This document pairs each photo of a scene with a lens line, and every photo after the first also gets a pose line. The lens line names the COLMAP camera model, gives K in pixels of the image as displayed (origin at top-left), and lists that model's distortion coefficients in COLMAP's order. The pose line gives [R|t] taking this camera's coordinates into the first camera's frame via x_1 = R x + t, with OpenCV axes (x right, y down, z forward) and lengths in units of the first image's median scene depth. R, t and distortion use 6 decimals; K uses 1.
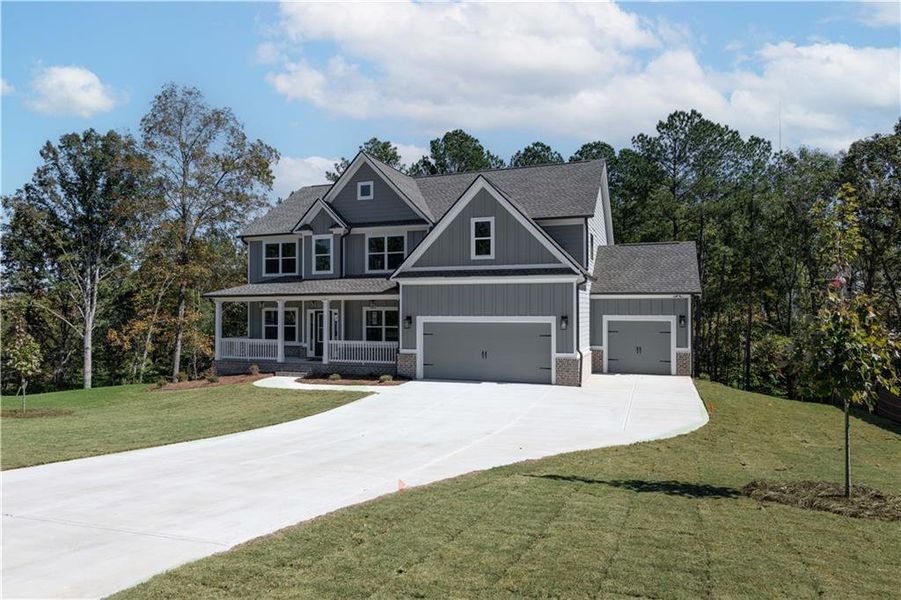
lens RADIAL K [[525.8, 0, 451.6], [0, 525.8, 298.8], [0, 0, 1]] dist [0.037493, 0.000344]
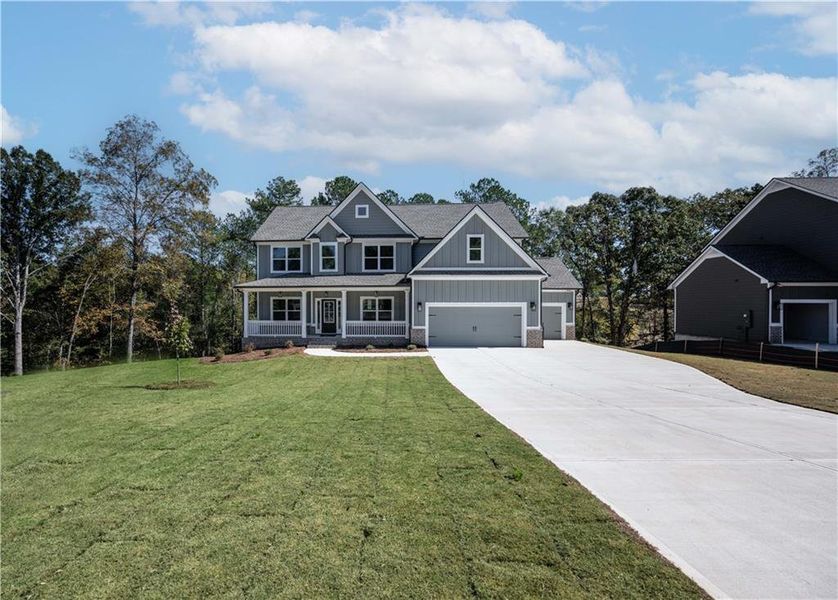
lens RADIAL K [[353.1, 0, 419.1], [0, 353.1, 301.9], [0, 0, 1]] dist [0.000383, 0.007028]
pose [[0.964810, 0.001962, 0.262939, -0.262784], [-0.007406, 0.999778, 0.019713, 0.010284], [-0.262842, -0.020966, 0.964611, 0.074126]]
